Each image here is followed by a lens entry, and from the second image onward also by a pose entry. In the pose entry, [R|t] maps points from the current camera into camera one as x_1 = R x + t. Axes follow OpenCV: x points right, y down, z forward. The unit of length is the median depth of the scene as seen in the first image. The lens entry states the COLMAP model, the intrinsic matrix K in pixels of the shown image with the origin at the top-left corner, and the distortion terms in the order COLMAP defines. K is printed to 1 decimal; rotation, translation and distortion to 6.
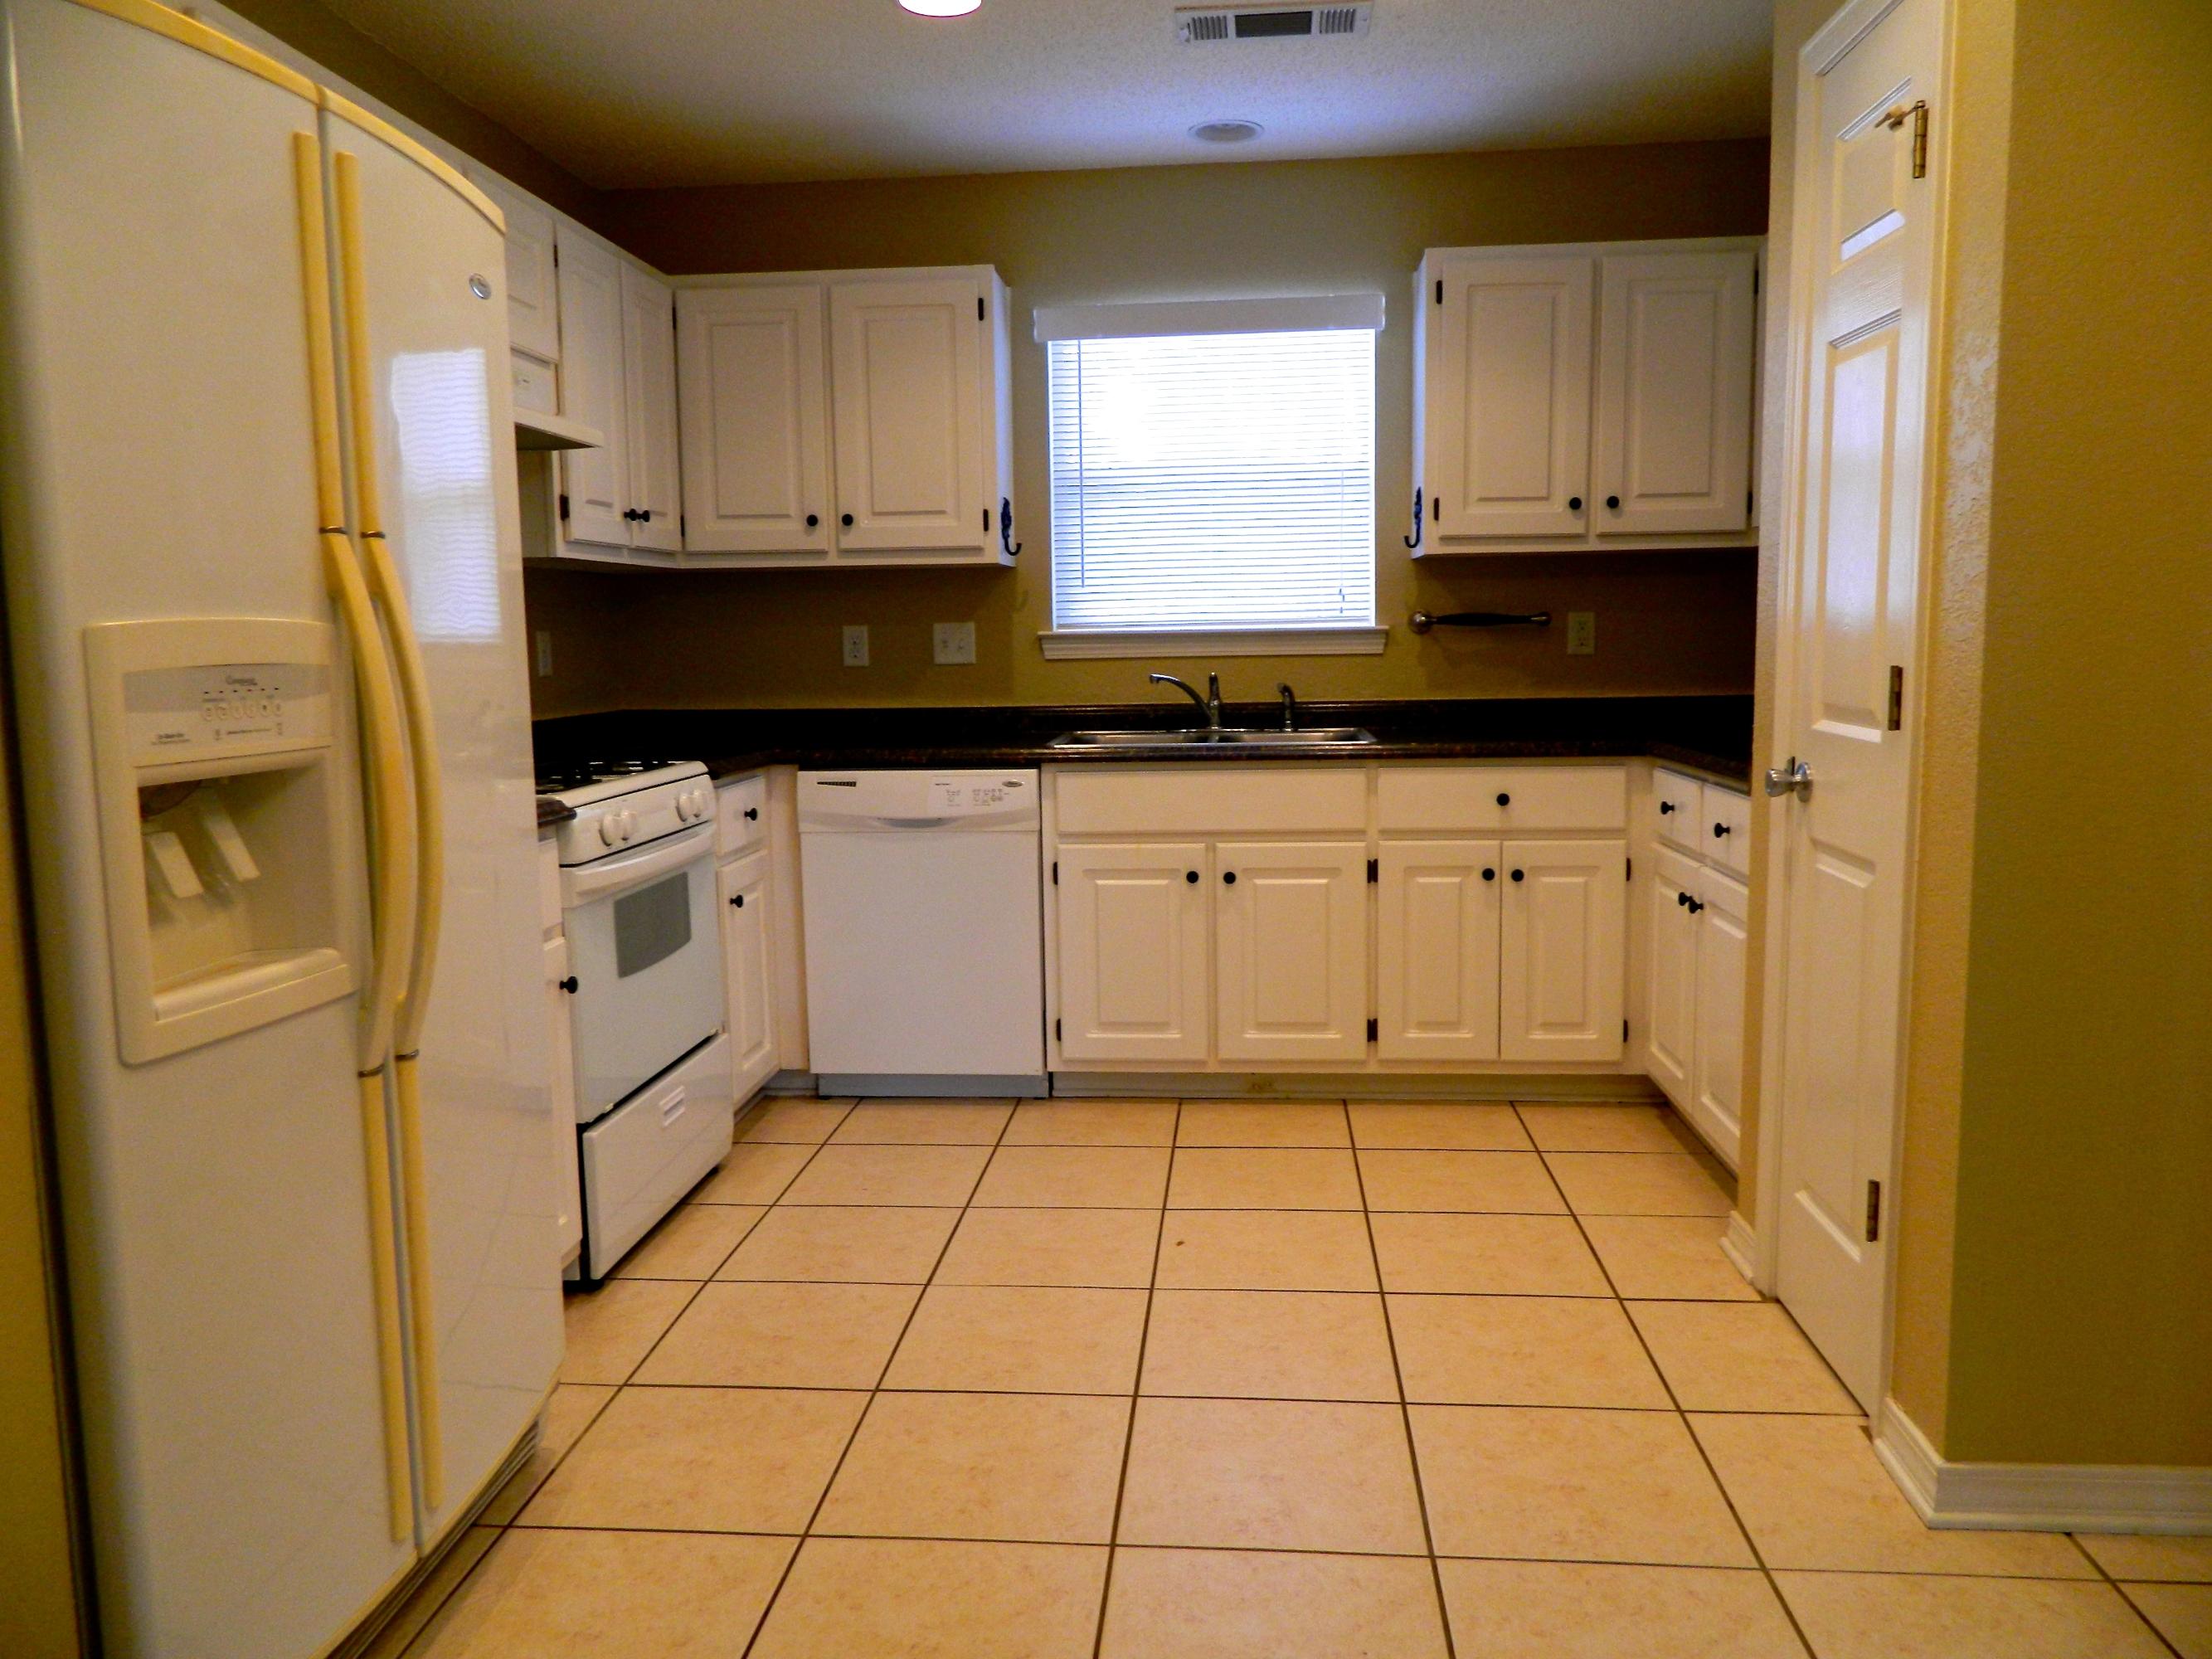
lens RADIAL K [[1630.8, 0, 1111.8], [0, 1630.8, 825.5], [0, 0, 1]] dist [-0.001224, 0.005705]
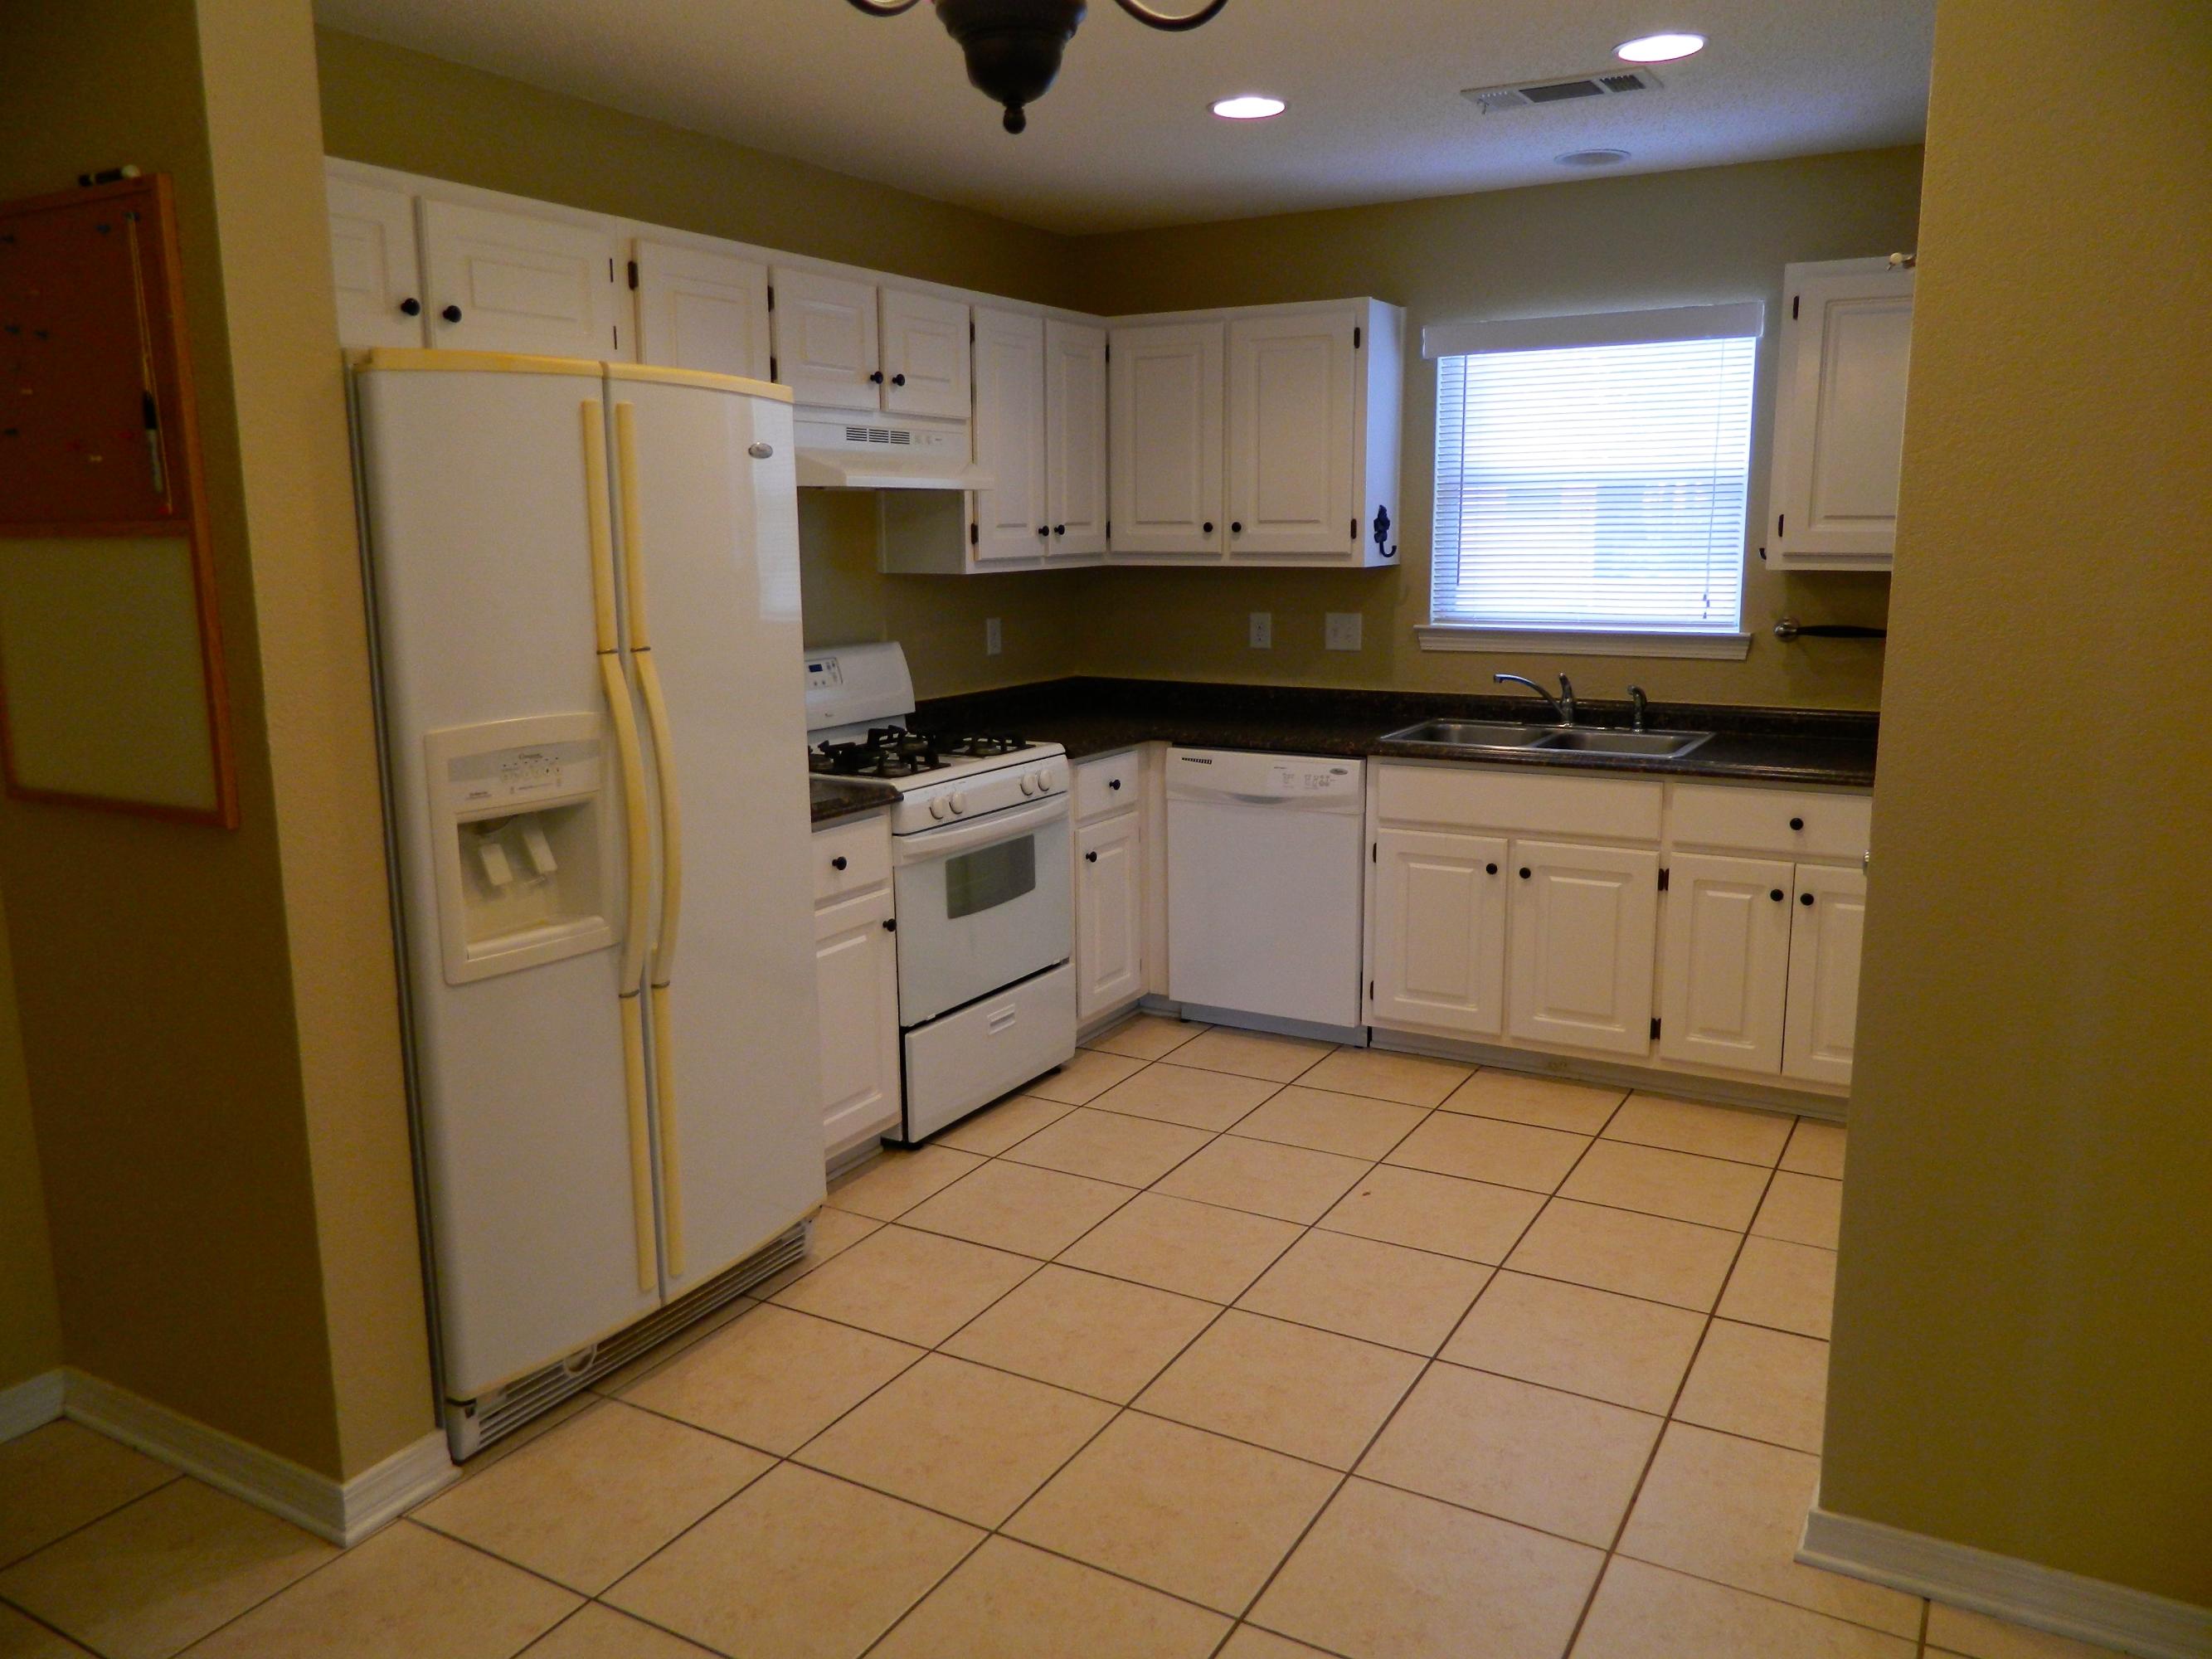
lens RADIAL K [[1630.8, 0, 1108.2], [0, 1630.8, 830.0], [0, 0, 1]] dist [-0.001224, 0.005705]
pose [[0.909115, 0.086249, -0.407518, 0.258582], [-0.056592, 0.994832, 0.084301, -0.072001], [0.412682, -0.053577, 0.909298, -0.098146]]
